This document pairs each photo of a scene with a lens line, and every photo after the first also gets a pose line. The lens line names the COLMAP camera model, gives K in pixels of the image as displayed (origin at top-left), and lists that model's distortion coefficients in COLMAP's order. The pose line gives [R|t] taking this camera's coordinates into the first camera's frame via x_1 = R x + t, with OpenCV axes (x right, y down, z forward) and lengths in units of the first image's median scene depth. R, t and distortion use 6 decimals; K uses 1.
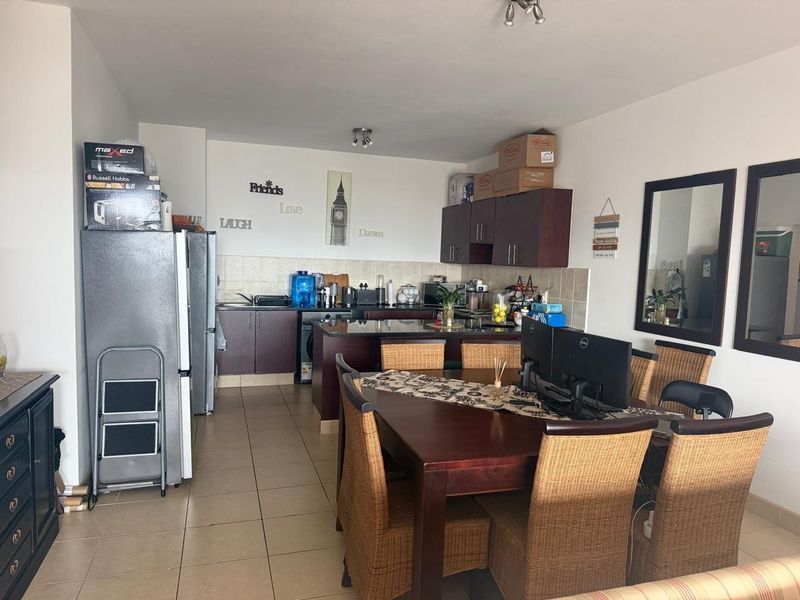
lens RADIAL K [[572.6, 0, 402.7], [0, 572.6, 302.2], [0, 0, 1]] dist [-0.028725, -0.002501]
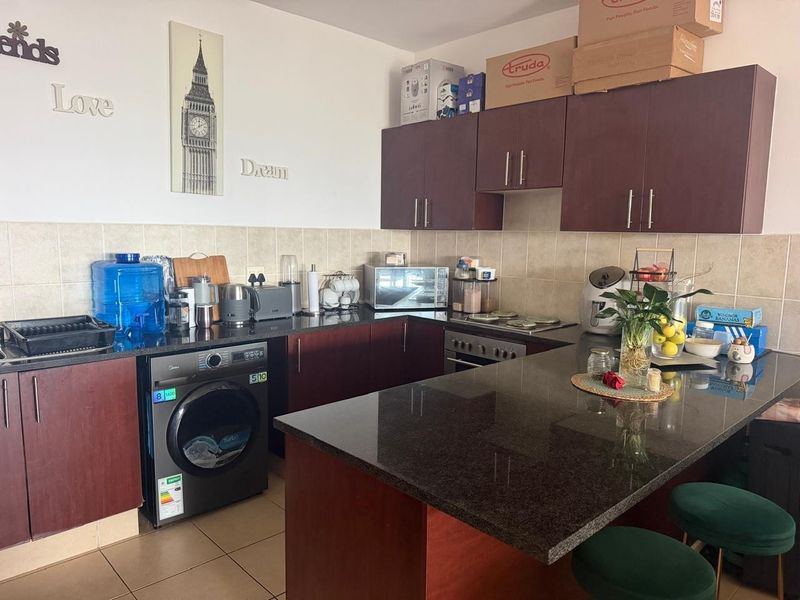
lens RADIAL K [[572.6, 0, 396.0], [0, 572.6, 297.7], [0, 0, 1]] dist [-0.028725, -0.002501]
pose [[0.899123, -0.069896, 0.432080, -0.176389], [0.045655, 0.996759, 0.066238, -0.040374], [-0.435309, -0.039829, 0.899400, 0.527078]]
